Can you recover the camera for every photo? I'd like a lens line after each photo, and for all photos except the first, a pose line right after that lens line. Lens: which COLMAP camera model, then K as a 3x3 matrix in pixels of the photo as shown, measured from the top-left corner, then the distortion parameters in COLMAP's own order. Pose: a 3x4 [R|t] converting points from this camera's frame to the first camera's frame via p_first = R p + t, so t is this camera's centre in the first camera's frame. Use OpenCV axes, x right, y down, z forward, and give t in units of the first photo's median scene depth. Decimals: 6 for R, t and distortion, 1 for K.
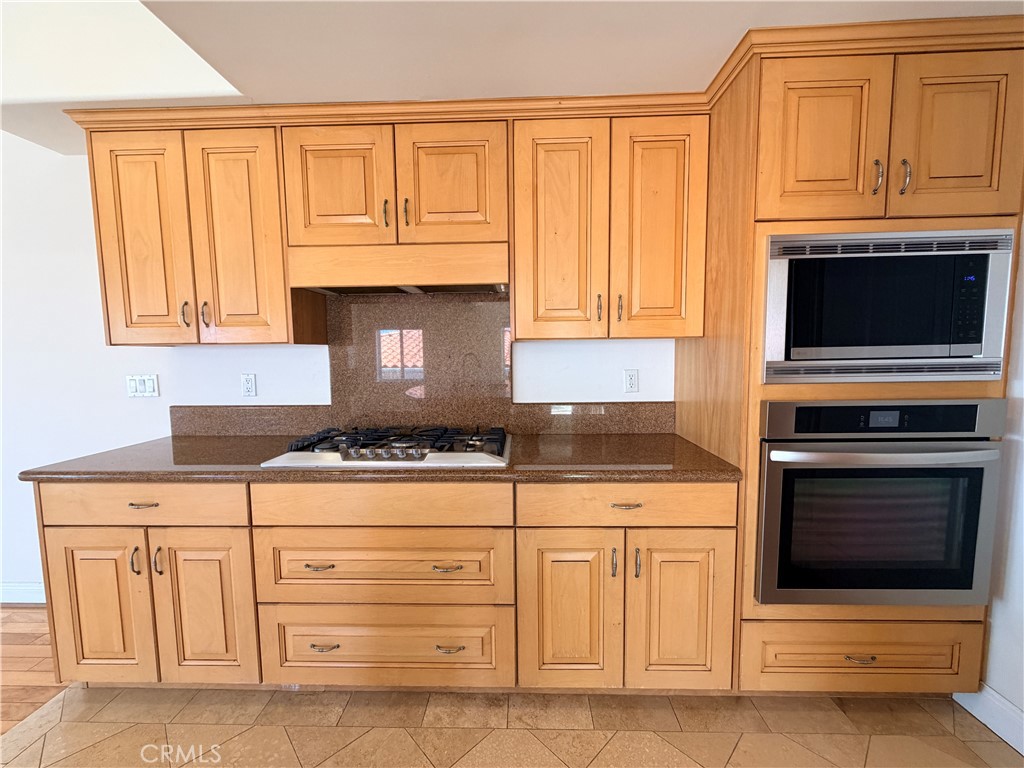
lens RADIAL K [[409.2, 0, 513.0], [0, 409.2, 385.6], [0, 0, 1]] dist [0.000389, 0.000344]
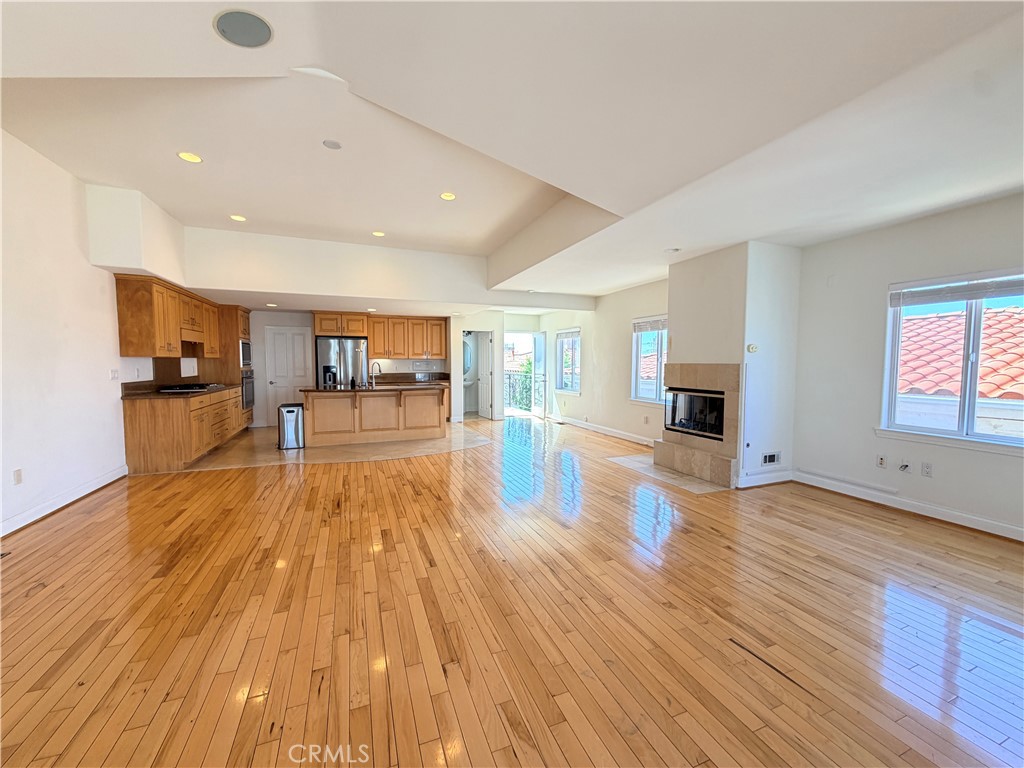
lens RADIAL K [[409.2, 0, 513.0], [0, 409.2, 385.6], [0, 0, 1]] dist [0.000389, 0.000344]
pose [[-0.406157, -0.042417, 0.912818, -5.413689], [0.080454, 0.993383, 0.081959, 0.074594], [-0.910255, 0.106728, -0.400057, -0.069001]]
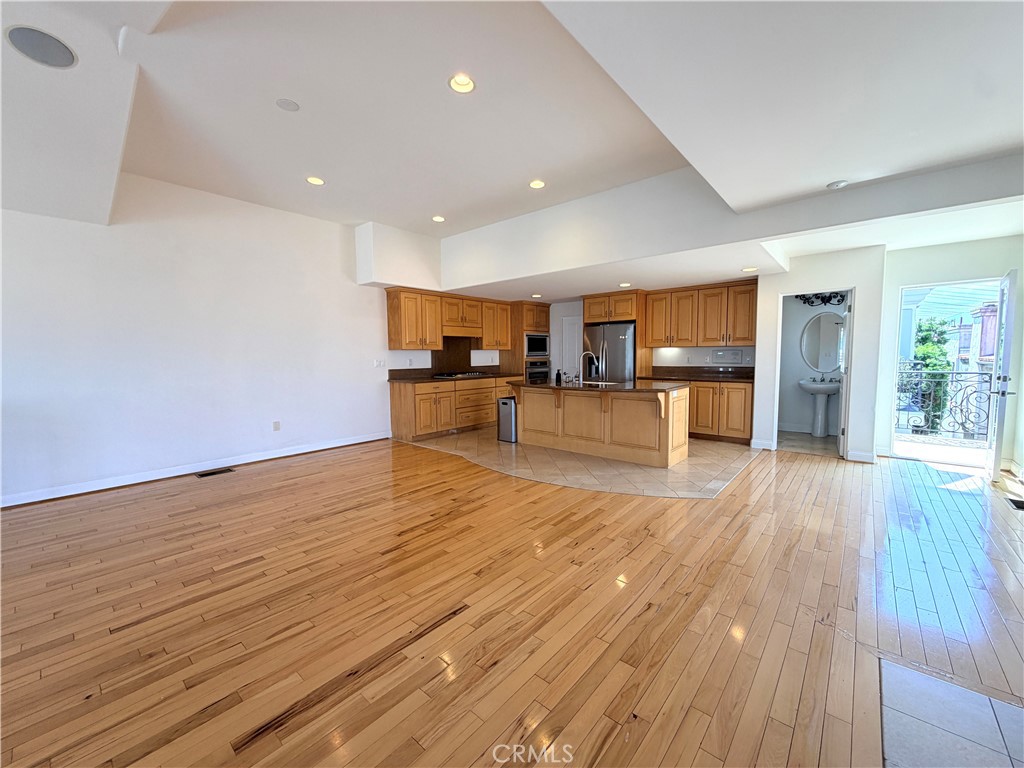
lens RADIAL K [[409.2, 0, 513.0], [0, 409.2, 385.6], [0, 0, 1]] dist [0.000389, 0.000344]
pose [[0.628844, -0.052770, 0.775739, -3.763379], [0.066960, 0.997663, 0.013586, 0.273565], [-0.774643, 0.043400, 0.630908, -2.336781]]
